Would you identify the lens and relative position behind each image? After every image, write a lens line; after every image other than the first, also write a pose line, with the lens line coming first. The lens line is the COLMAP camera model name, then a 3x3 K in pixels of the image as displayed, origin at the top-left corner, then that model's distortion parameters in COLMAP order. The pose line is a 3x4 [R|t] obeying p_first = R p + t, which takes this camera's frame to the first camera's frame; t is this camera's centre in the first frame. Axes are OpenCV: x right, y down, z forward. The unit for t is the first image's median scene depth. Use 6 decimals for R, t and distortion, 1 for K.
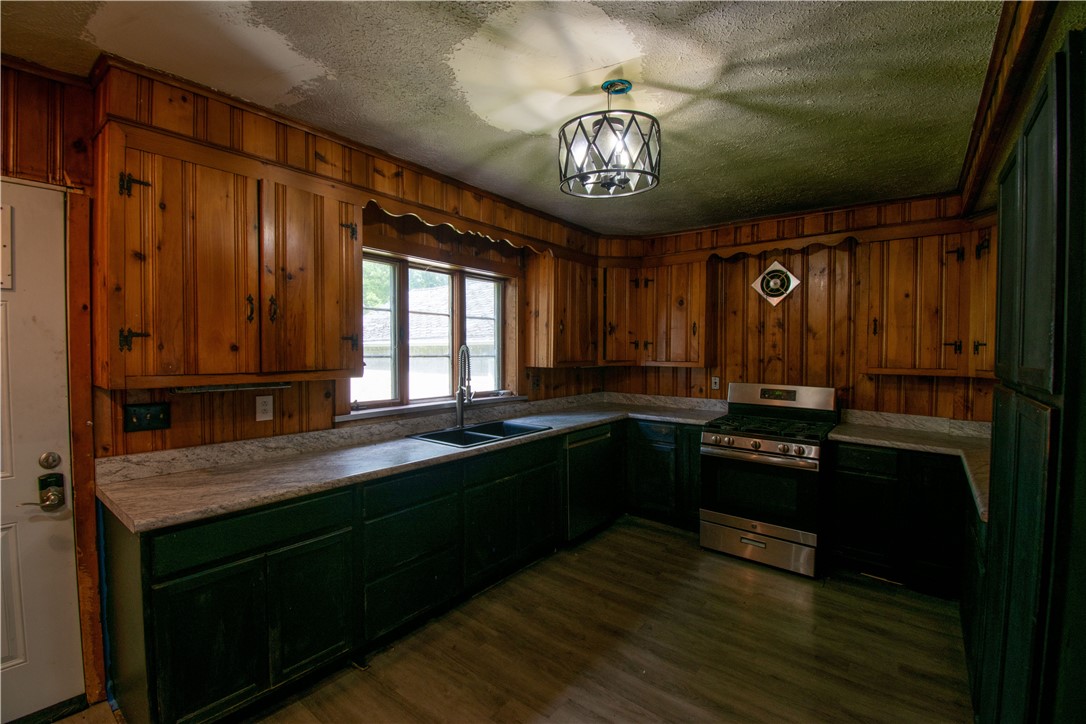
lens RADIAL K [[471.2, 0, 542.2], [0, 471.2, 357.9], [0, 0, 1]] dist [0.019556, -0.022545]
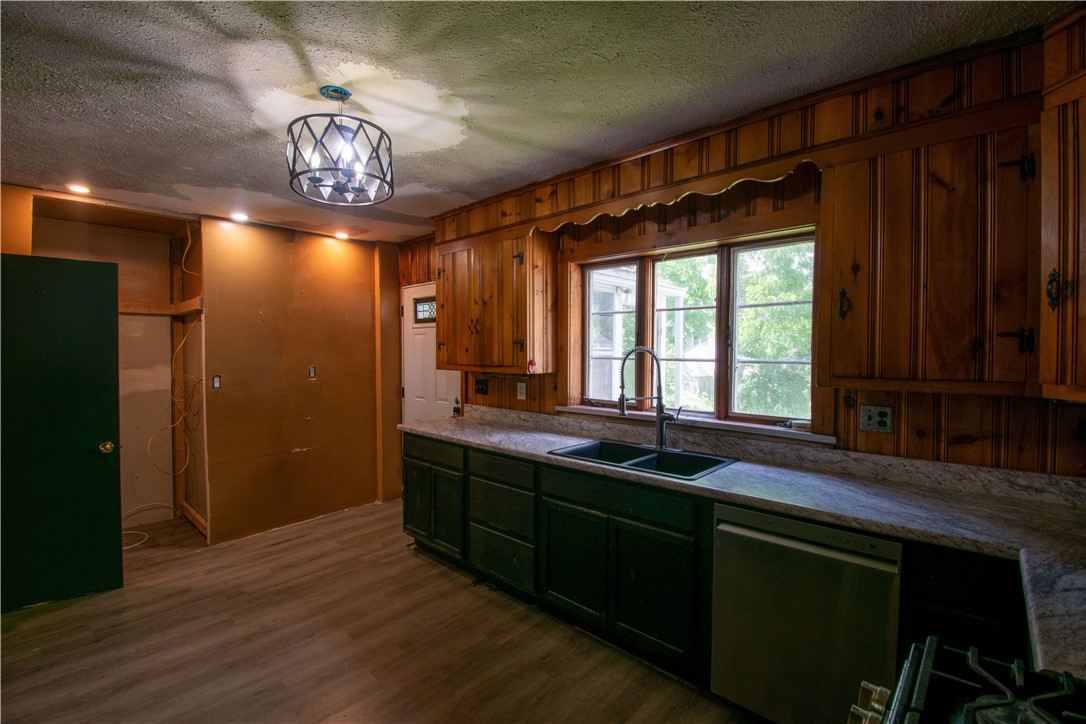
lens RADIAL K [[471.2, 0, 542.2], [0, 471.2, 357.9], [0, 0, 1]] dist [0.019556, -0.022545]
pose [[-0.069443, 0.004533, -0.997576, 0.838230], [-0.024792, 0.999673, 0.006268, -0.007845], [0.997278, 0.025167, -0.069308, 1.108699]]
